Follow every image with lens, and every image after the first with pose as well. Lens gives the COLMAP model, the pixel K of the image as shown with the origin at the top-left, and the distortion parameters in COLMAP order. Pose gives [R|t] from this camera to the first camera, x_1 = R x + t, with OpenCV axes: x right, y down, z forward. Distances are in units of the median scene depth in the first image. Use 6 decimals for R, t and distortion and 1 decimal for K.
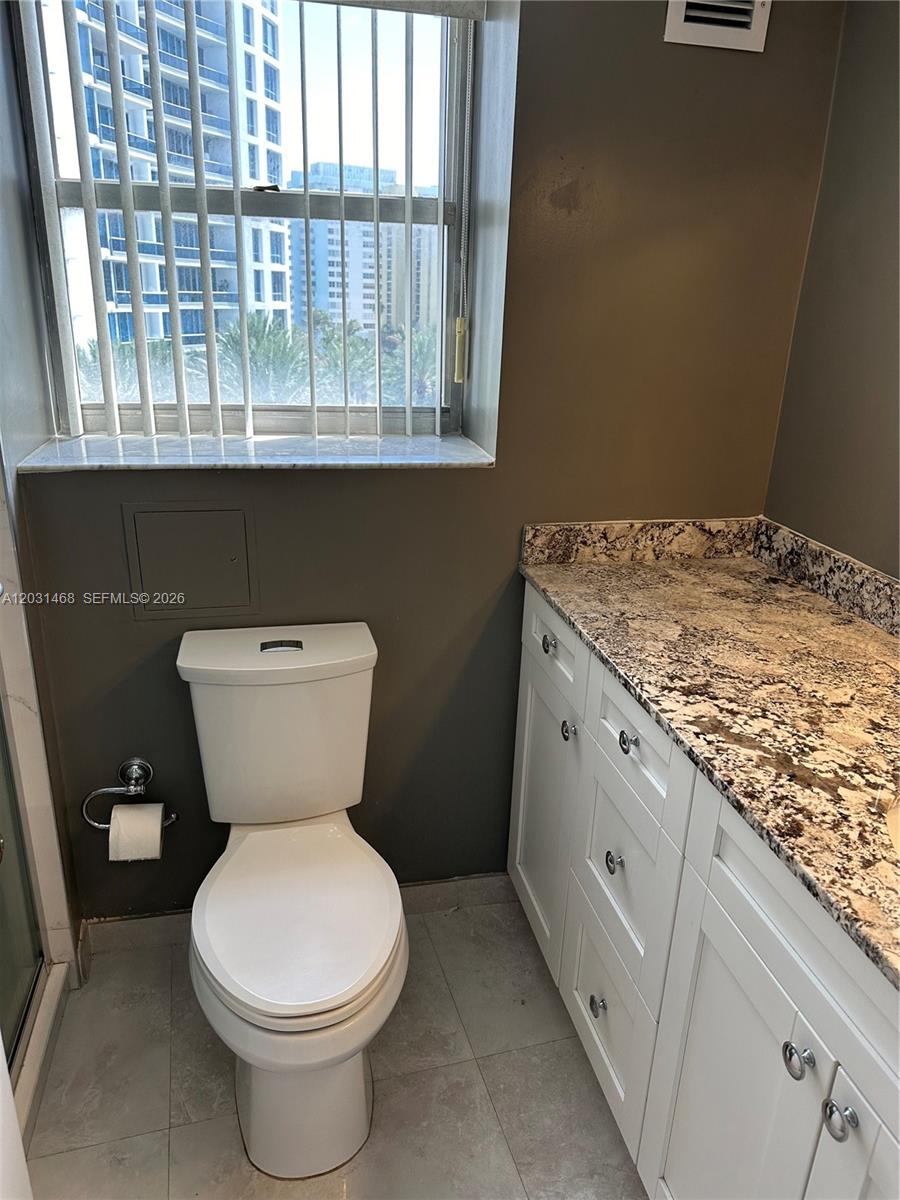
lens RADIAL K [[860.4, 0, 450.0], [0, 860.4, 600.0], [0, 0, 1]] dist [-0.004215, -0.003699]
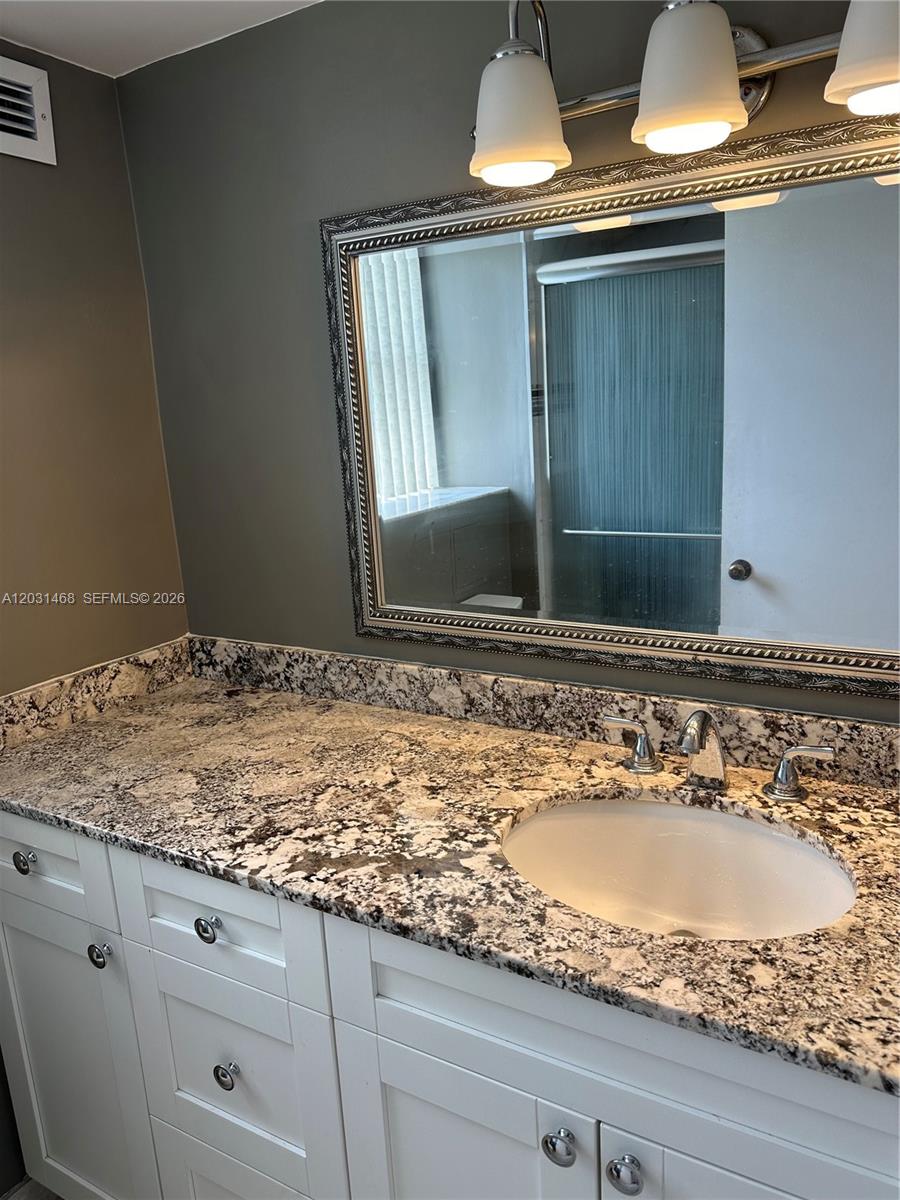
lens RADIAL K [[824.5, 0, 505.3], [0, 824.5, 606.1], [0, 0, 1]] dist [0.081127, -0.127568]
pose [[0.643208, -0.229968, 0.730341, -0.121525], [0.316674, 0.948330, 0.019715, -0.052604], [-0.697138, 0.218599, 0.682798, 0.186639]]
